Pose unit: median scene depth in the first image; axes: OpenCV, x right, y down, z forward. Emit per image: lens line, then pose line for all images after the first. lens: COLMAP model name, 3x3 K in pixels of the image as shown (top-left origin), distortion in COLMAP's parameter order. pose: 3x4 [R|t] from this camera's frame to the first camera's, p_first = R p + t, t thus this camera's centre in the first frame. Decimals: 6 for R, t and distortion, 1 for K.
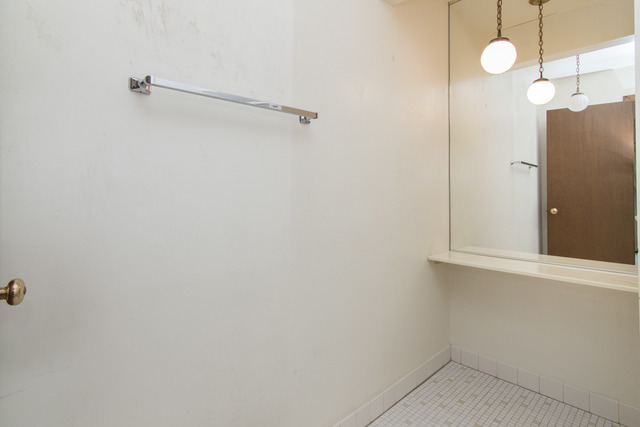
lens RADIAL K [[326.9, 0, 322.9], [0, 326.9, 192.6], [0, 0, 1]] dist [0.006577, 0.004082]
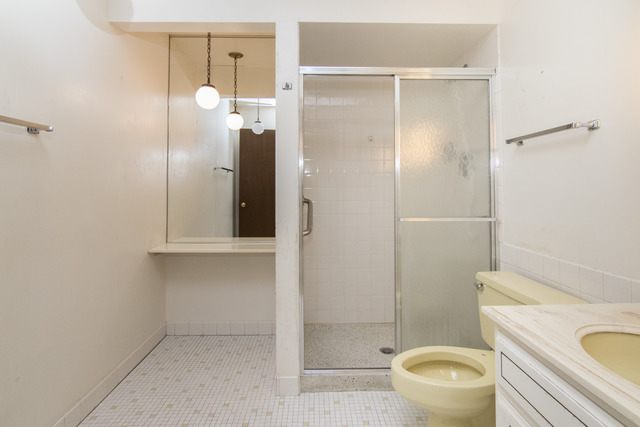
lens RADIAL K [[326.9, 0, 322.6], [0, 326.9, 190.8], [0, 0, 1]] dist [0.006577, 0.004082]
pose [[0.665281, 0.001564, 0.746591, -0.124555], [-0.017657, 0.999751, 0.013639, -0.036350], [-0.746384, -0.022257, 0.665143, -0.205791]]
